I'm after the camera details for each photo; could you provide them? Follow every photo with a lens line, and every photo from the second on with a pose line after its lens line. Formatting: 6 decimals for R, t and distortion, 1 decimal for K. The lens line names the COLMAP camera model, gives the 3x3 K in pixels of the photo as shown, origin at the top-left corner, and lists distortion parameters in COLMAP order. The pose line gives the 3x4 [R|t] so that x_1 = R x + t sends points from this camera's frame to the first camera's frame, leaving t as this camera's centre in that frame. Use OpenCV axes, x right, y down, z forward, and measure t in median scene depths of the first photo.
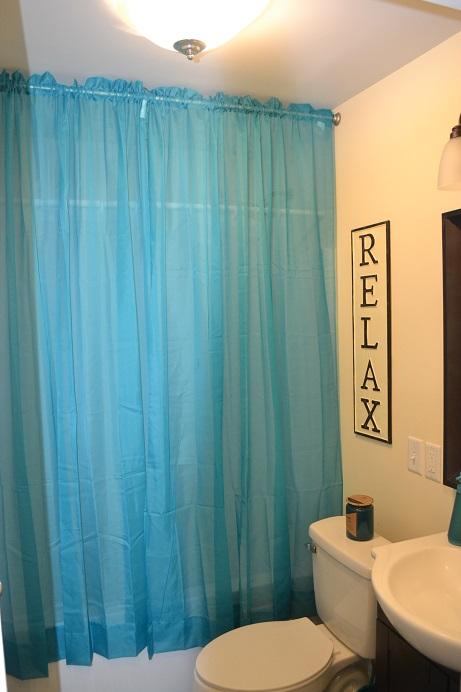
lens RADIAL K [[556.8, 0, 235.2], [0, 556.8, 347.2], [0, 0, 1]] dist [-0.080597, 0.011354]
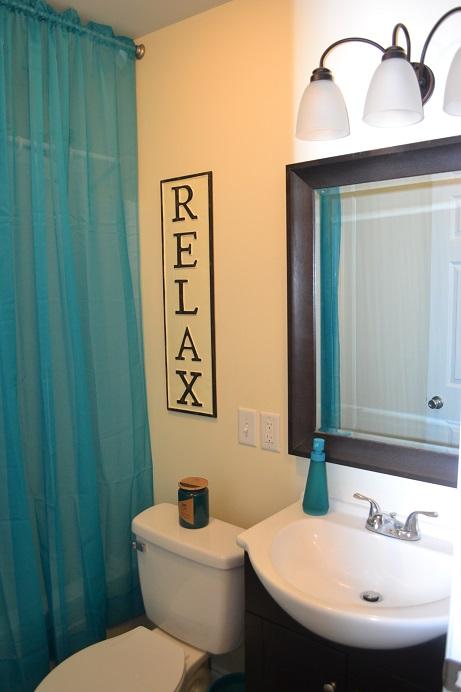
lens RADIAL K [[556.8, 0, 227.6], [0, 556.8, 346.3], [0, 0, 1]] dist [-0.080597, 0.011354]
pose [[0.868277, -0.043336, 0.494182, -0.148119], [0.023318, 0.998641, 0.046602, 0.013506], [-0.495531, -0.028940, 0.868108, 0.182772]]
